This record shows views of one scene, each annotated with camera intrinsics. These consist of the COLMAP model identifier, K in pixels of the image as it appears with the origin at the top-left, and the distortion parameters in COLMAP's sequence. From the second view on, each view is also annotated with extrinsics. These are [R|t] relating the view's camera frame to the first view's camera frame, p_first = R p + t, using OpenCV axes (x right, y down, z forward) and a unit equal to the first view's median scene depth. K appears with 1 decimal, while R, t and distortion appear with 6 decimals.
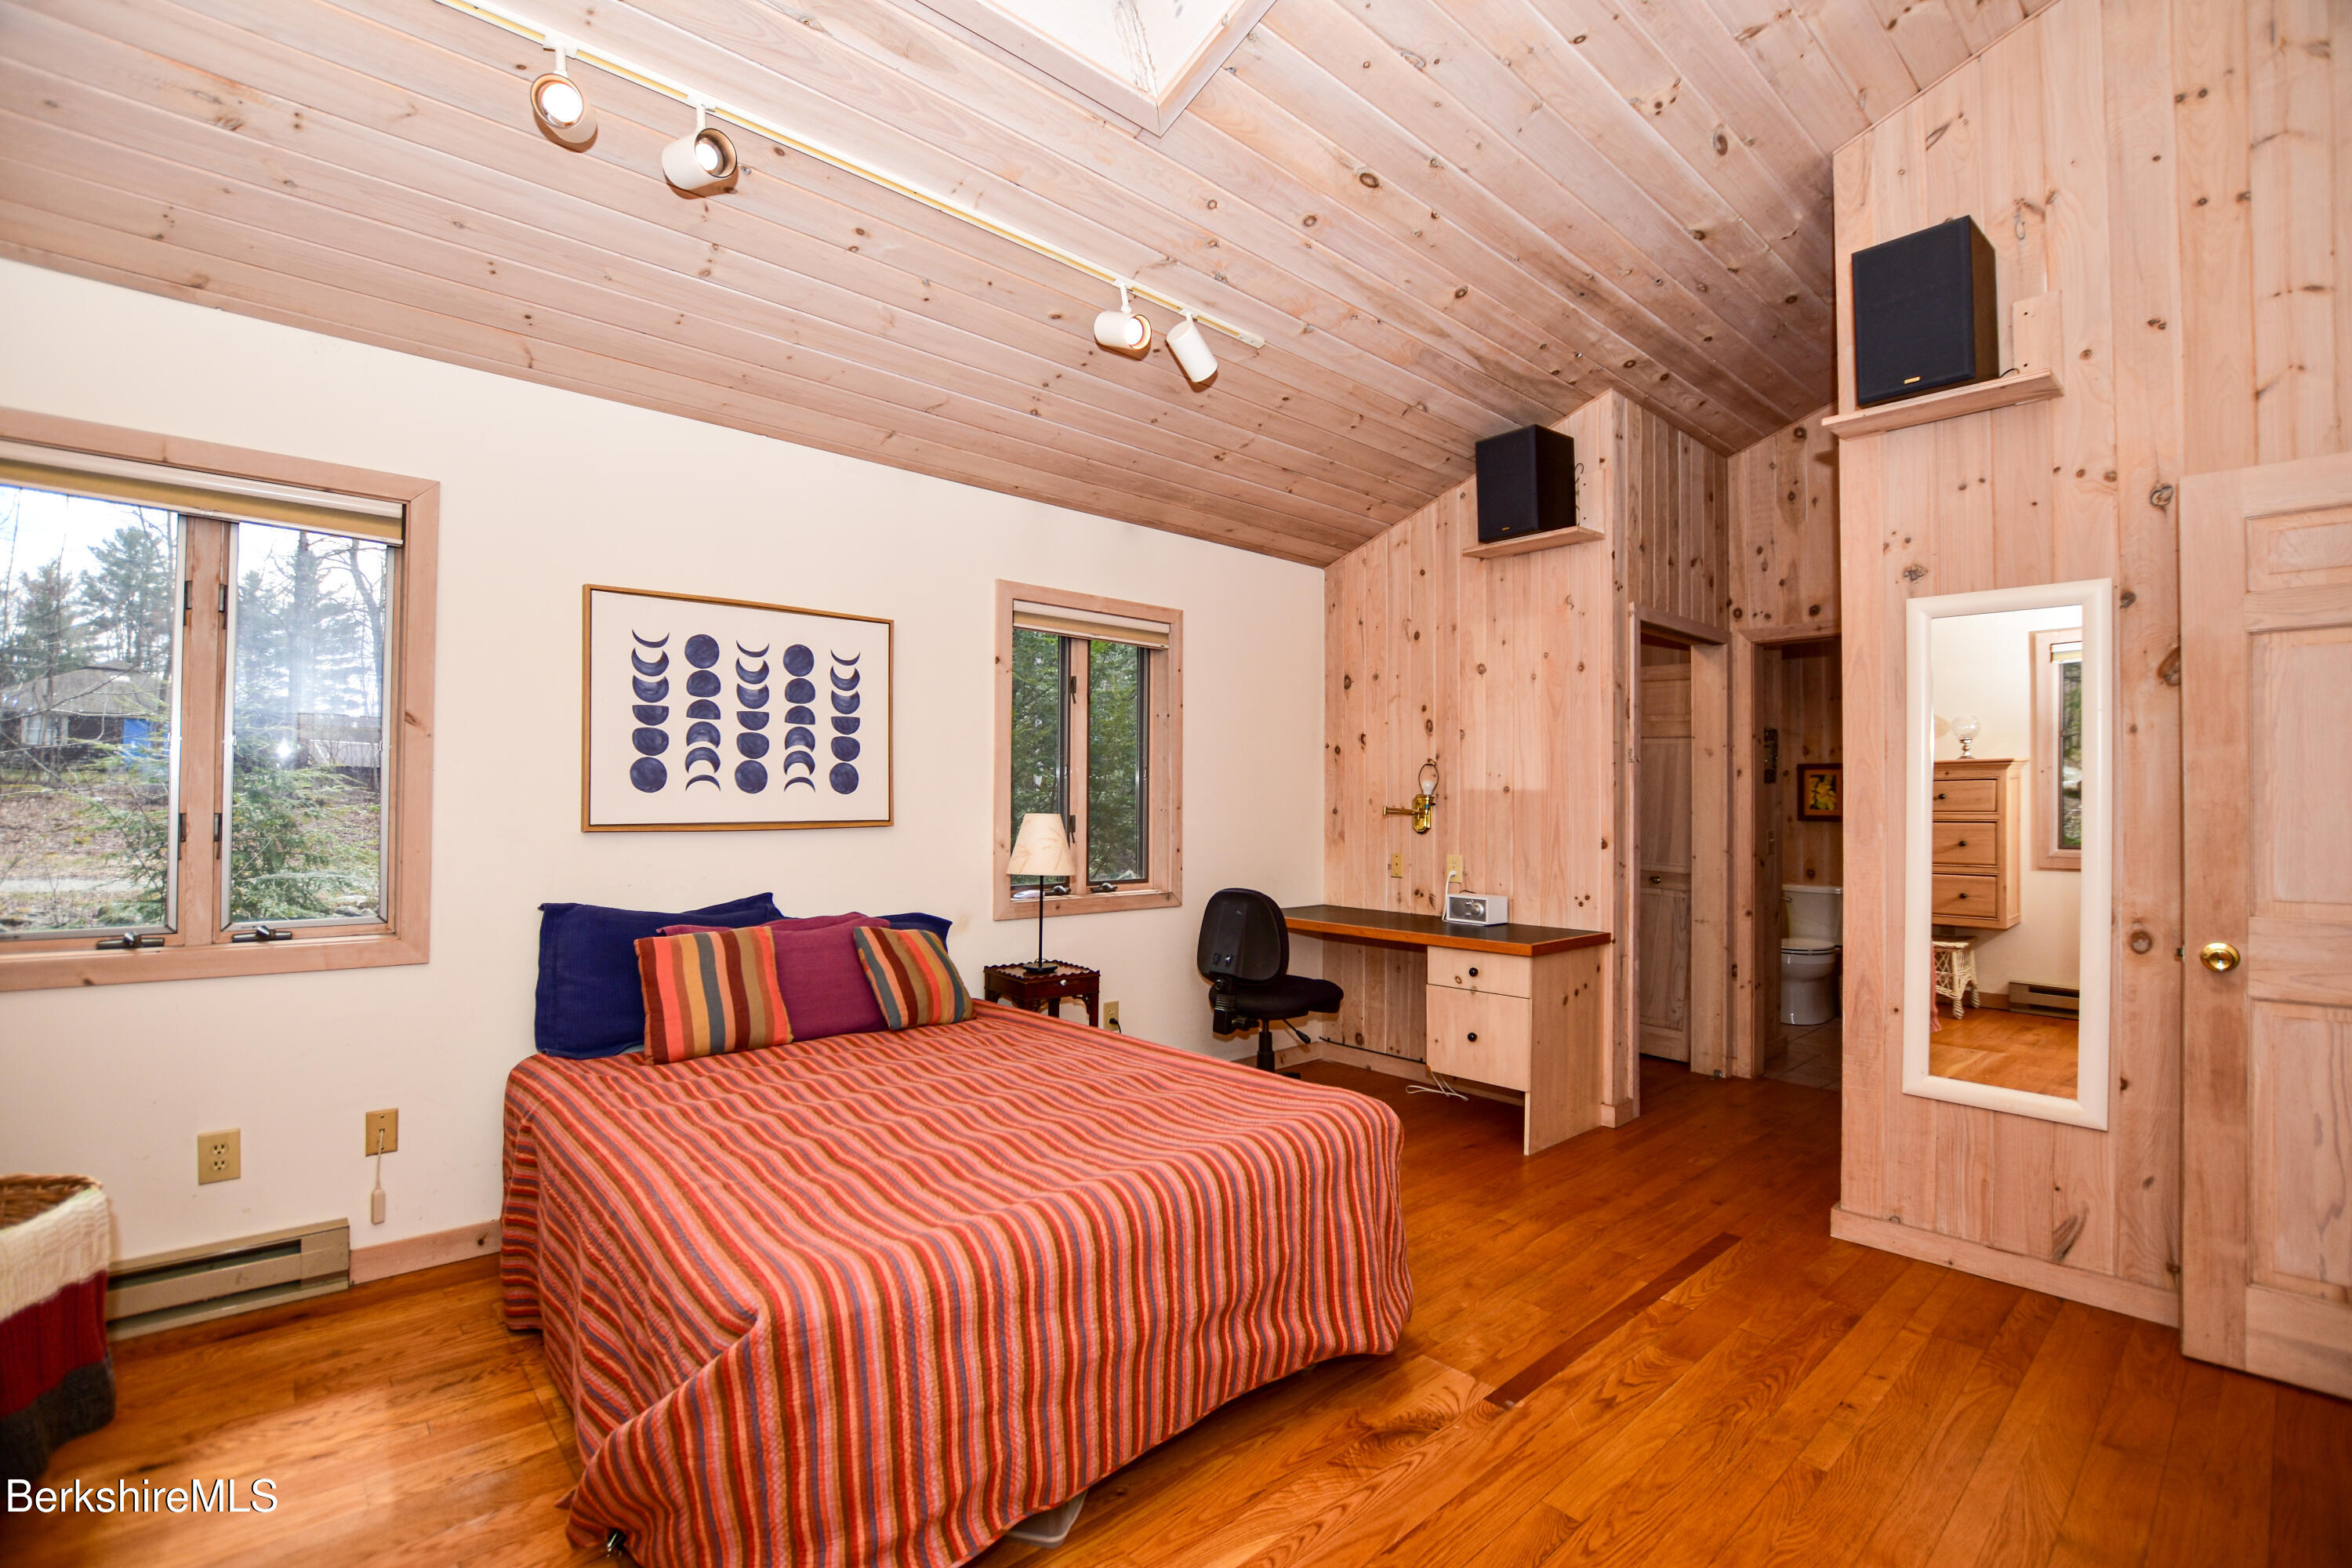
lens RADIAL K [[1039.7, 0, 1172.9], [0, 1039.7, 790.5], [0, 0, 1]] dist [-0.031429, 0.001795]
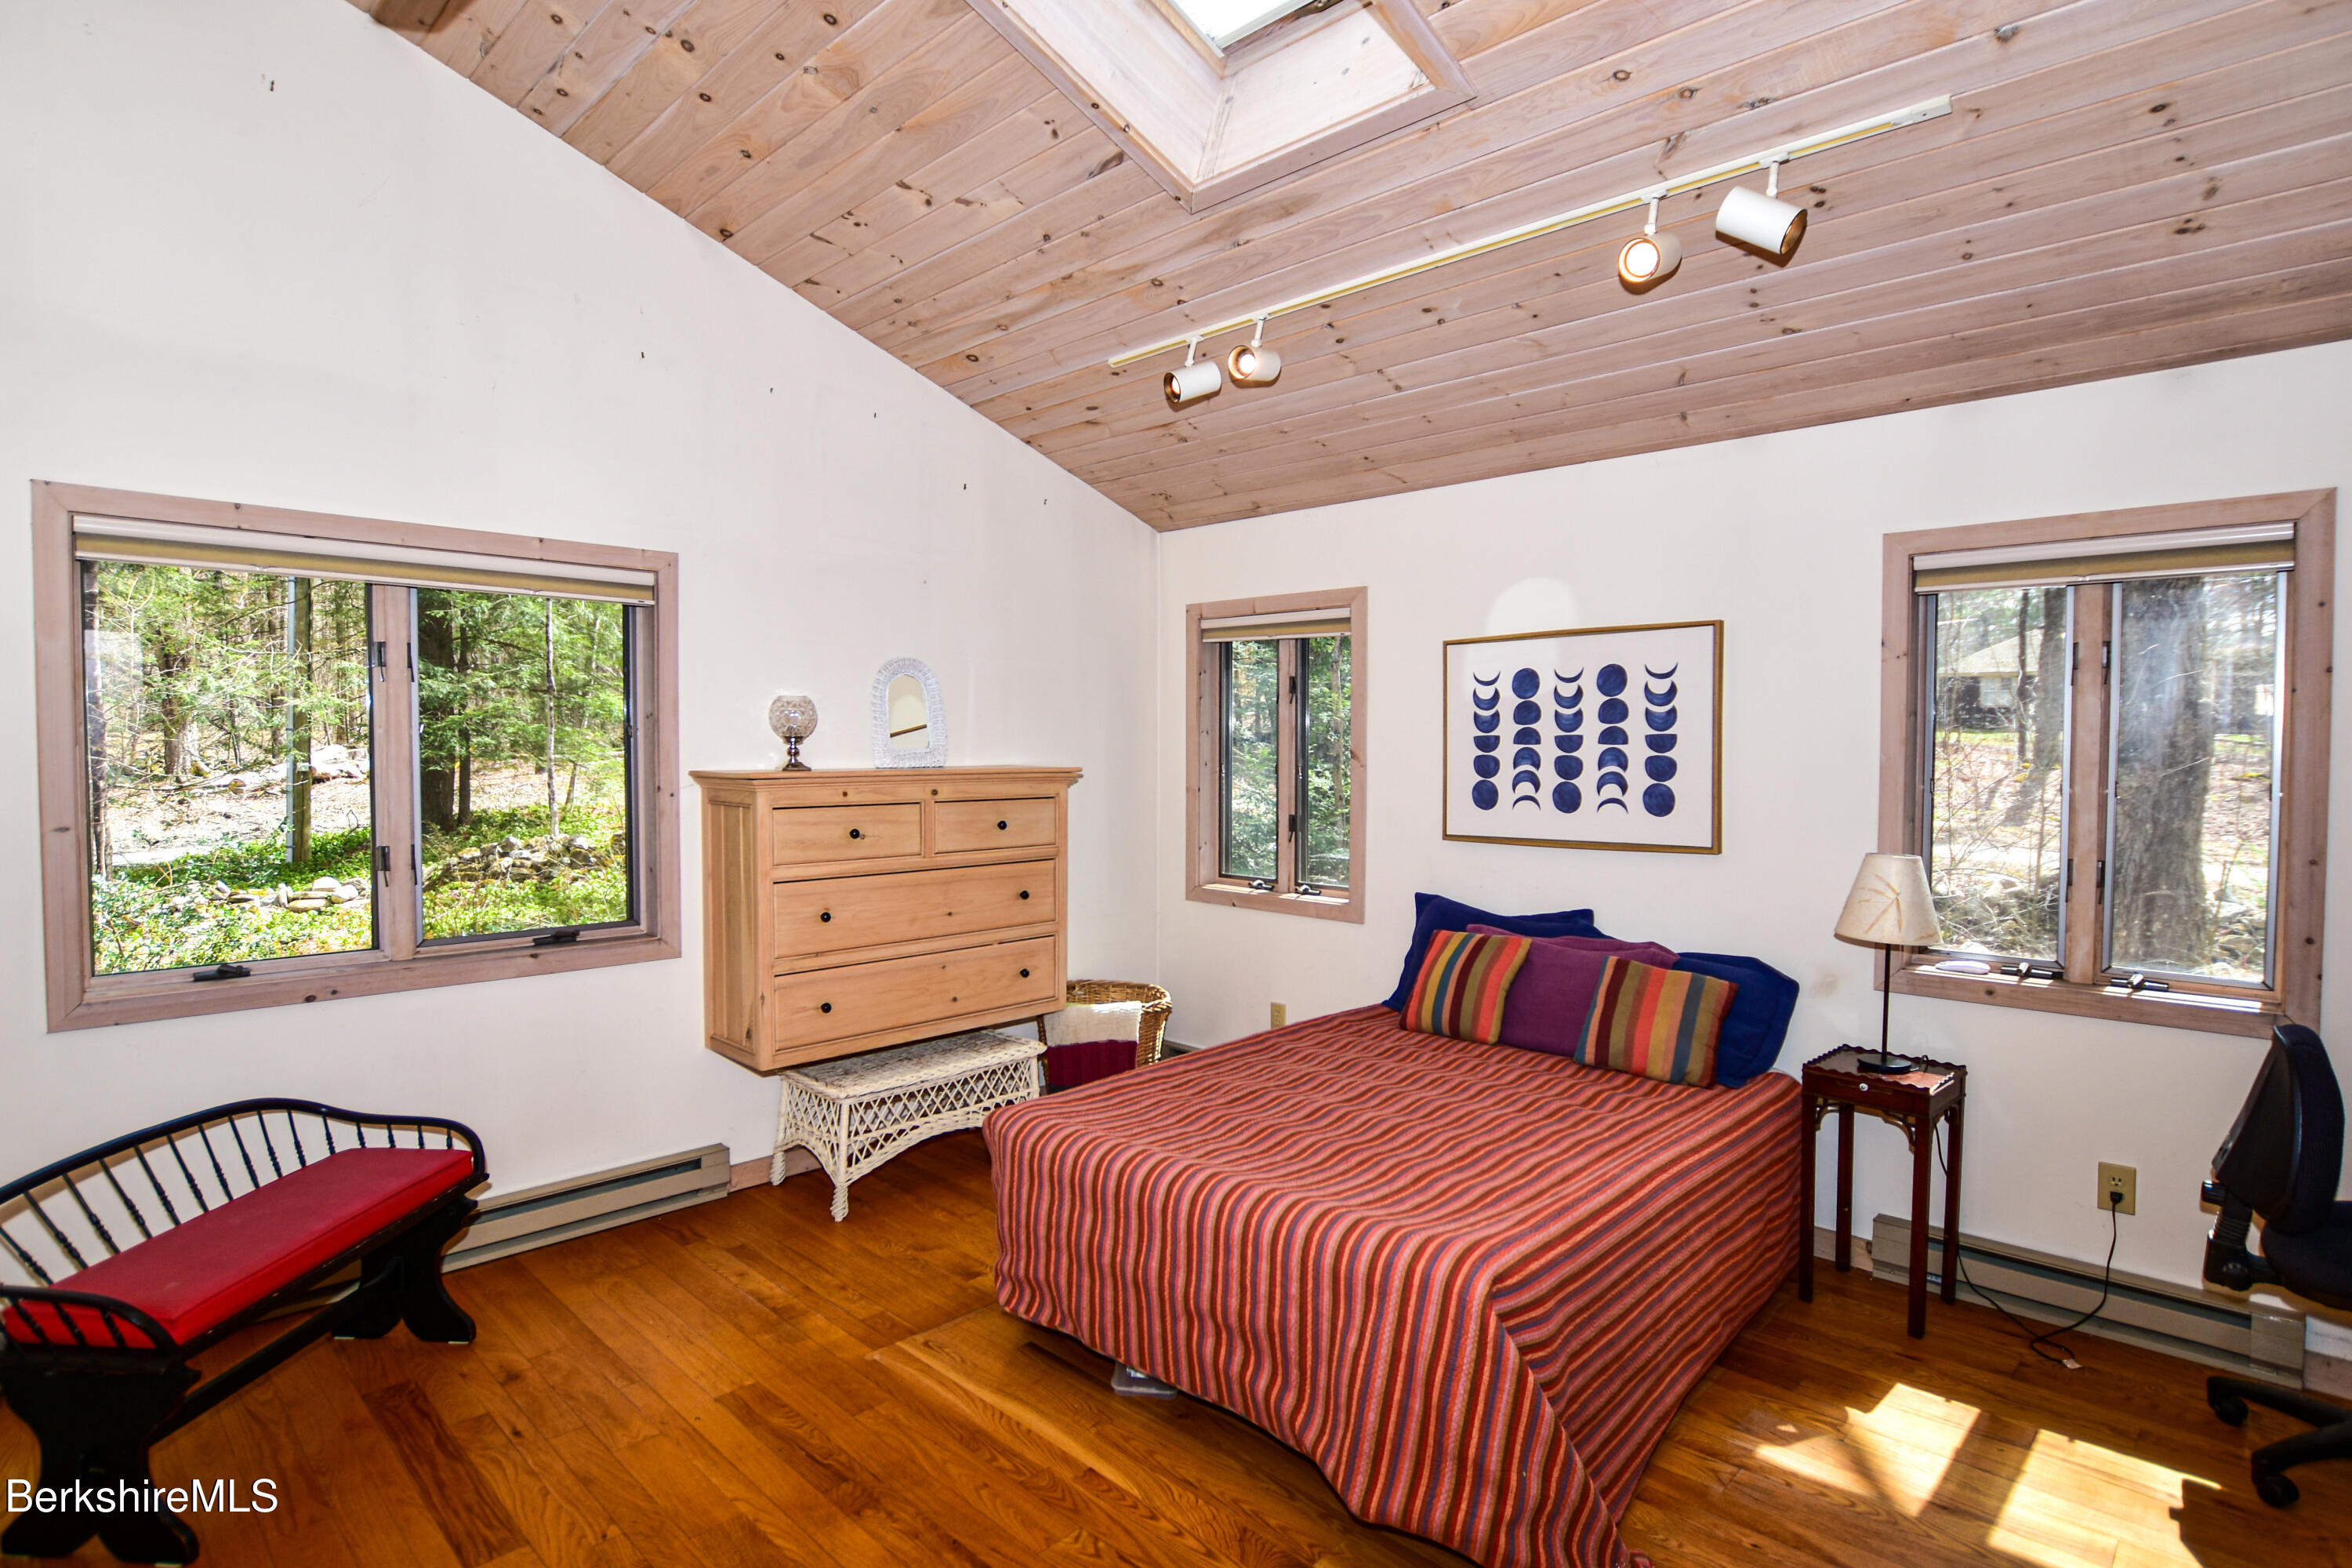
lens RADIAL K [[1191.2, 0, 1171.0], [0, 1191.2, 791.3], [0, 0, 1]] dist [-0.029994, 0.000203]
pose [[0.070469, 0.028074, -0.997119, 0.742135], [0.008123, 0.999555, 0.028716, -0.055450], [0.997481, -0.010123, 0.070210, 0.498556]]
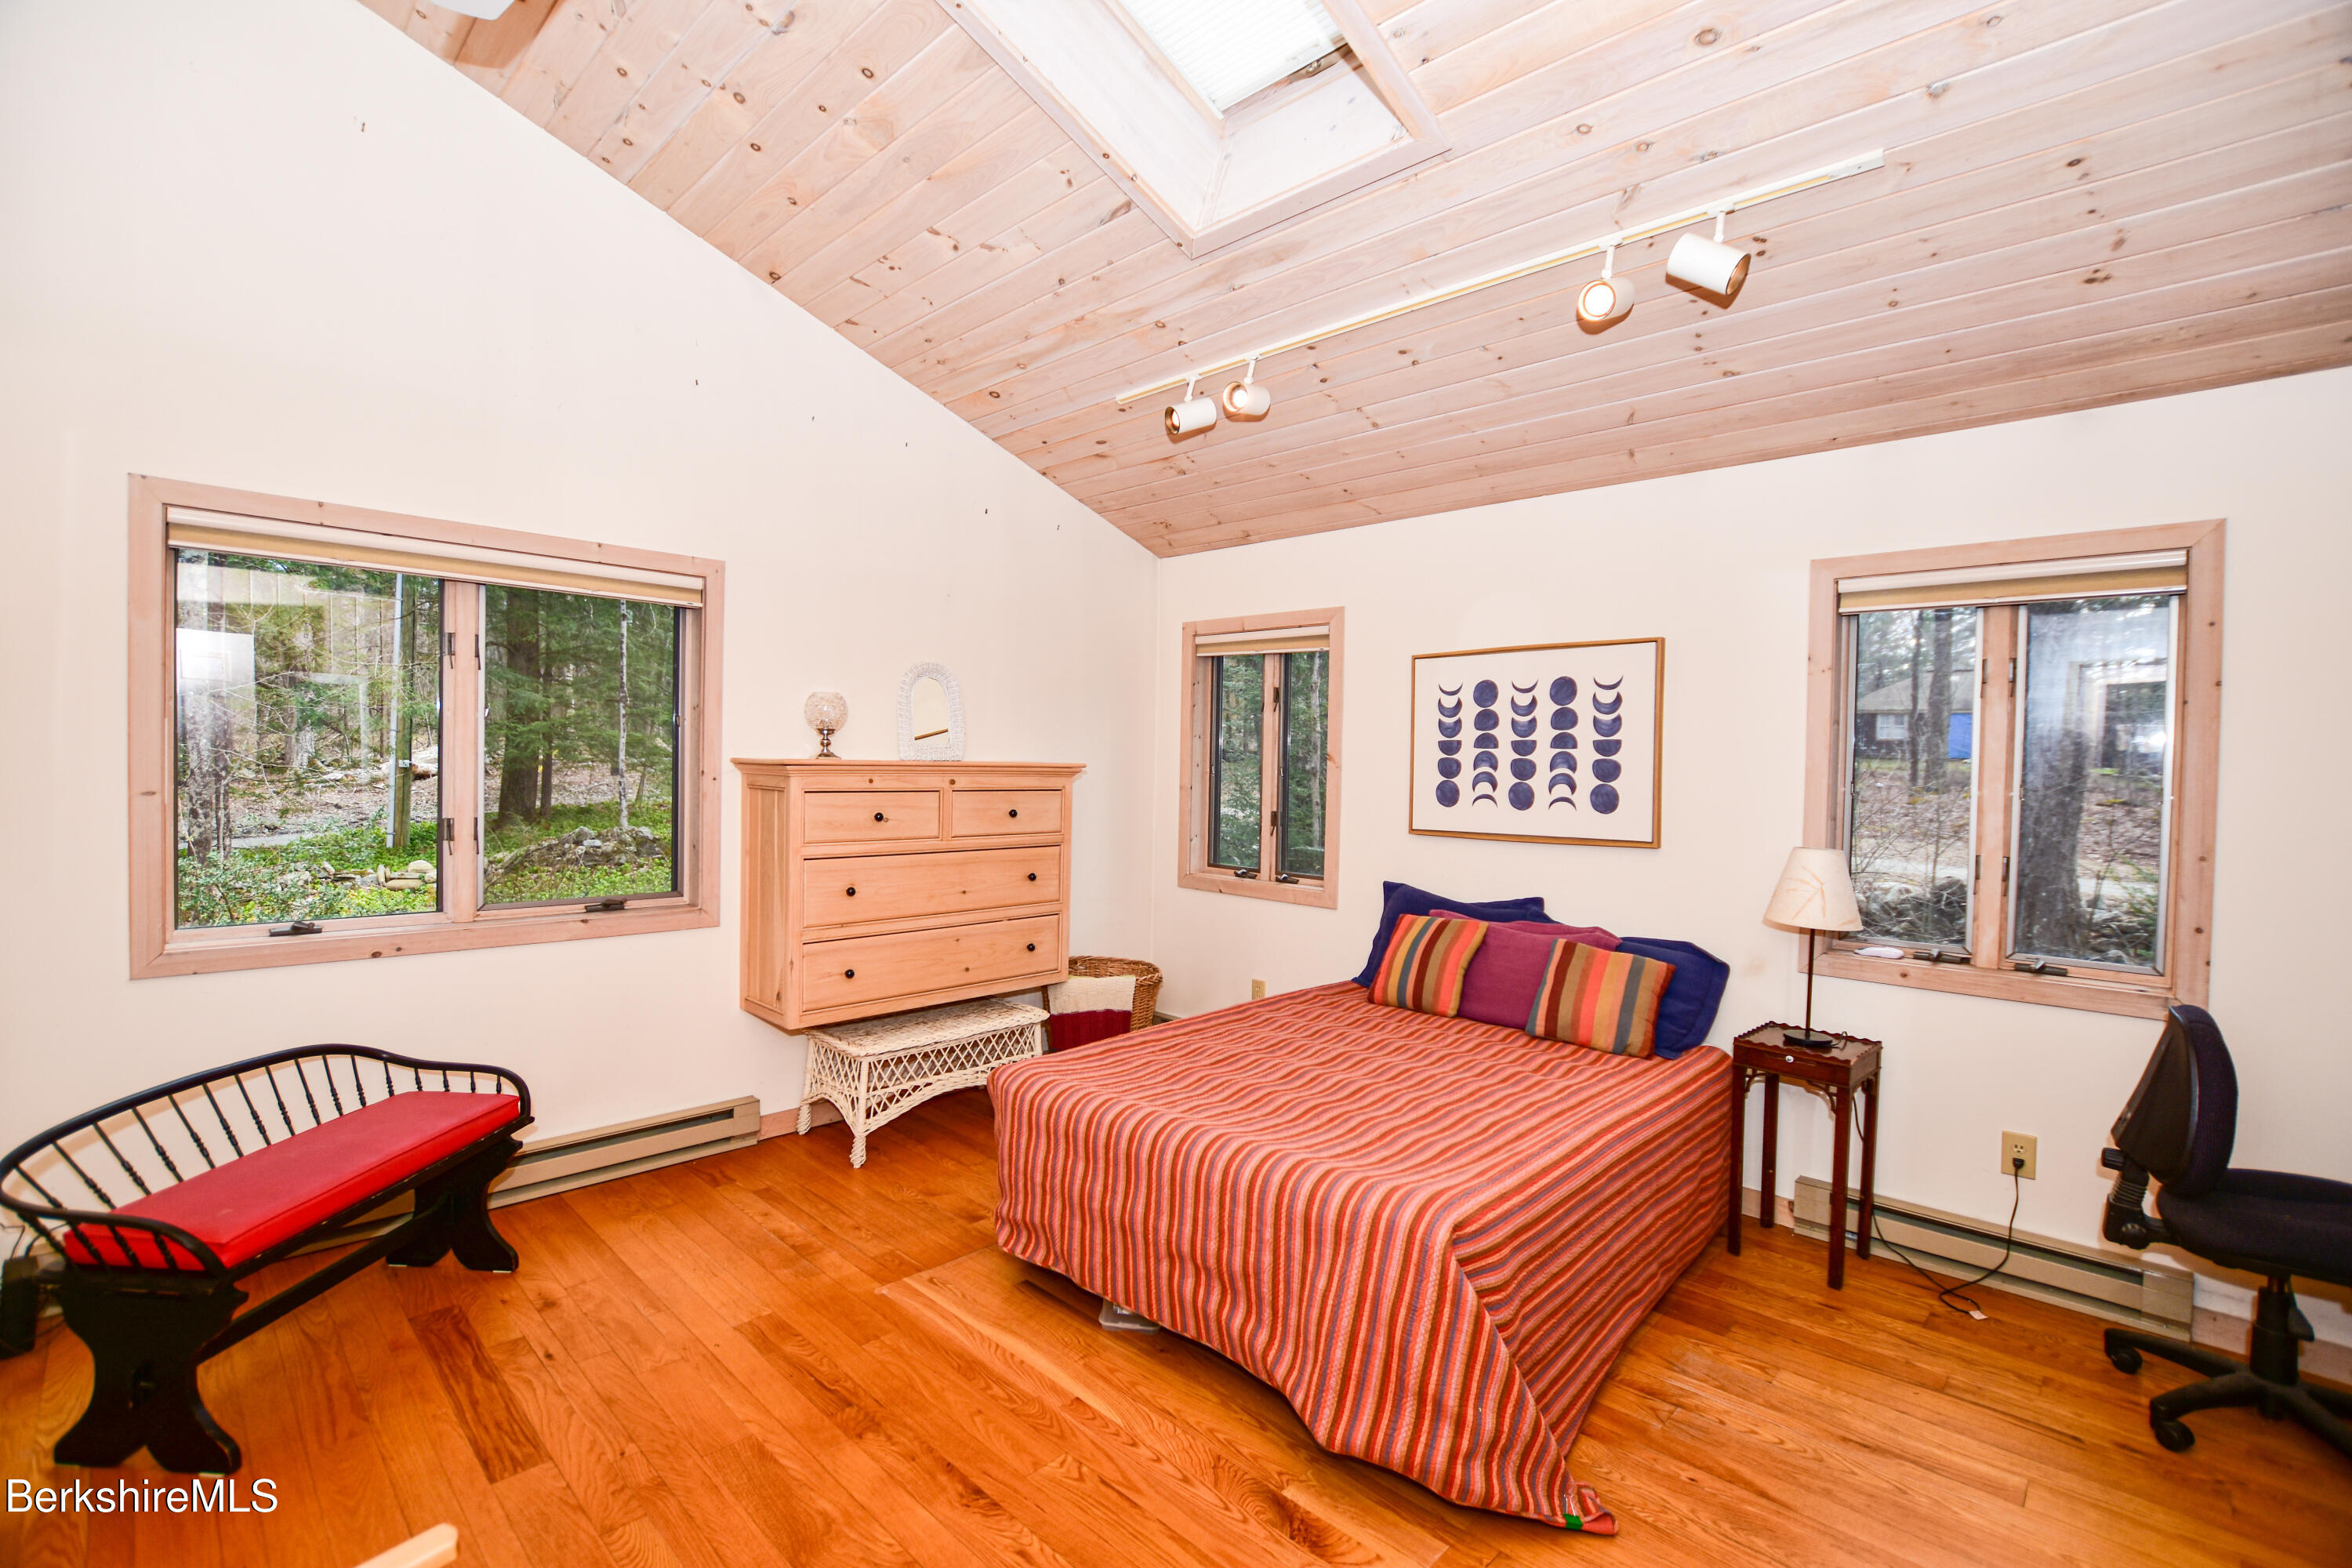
lens RADIAL K [[1039.7, 0, 1172.9], [0, 1039.7, 790.5], [0, 0, 1]] dist [-0.031429, 0.001795]
pose [[0.073480, 0.017462, -0.997144, 0.706407], [-0.009499, 0.999814, 0.016808, -0.034509], [0.997251, 0.008237, 0.073632, 0.505583]]
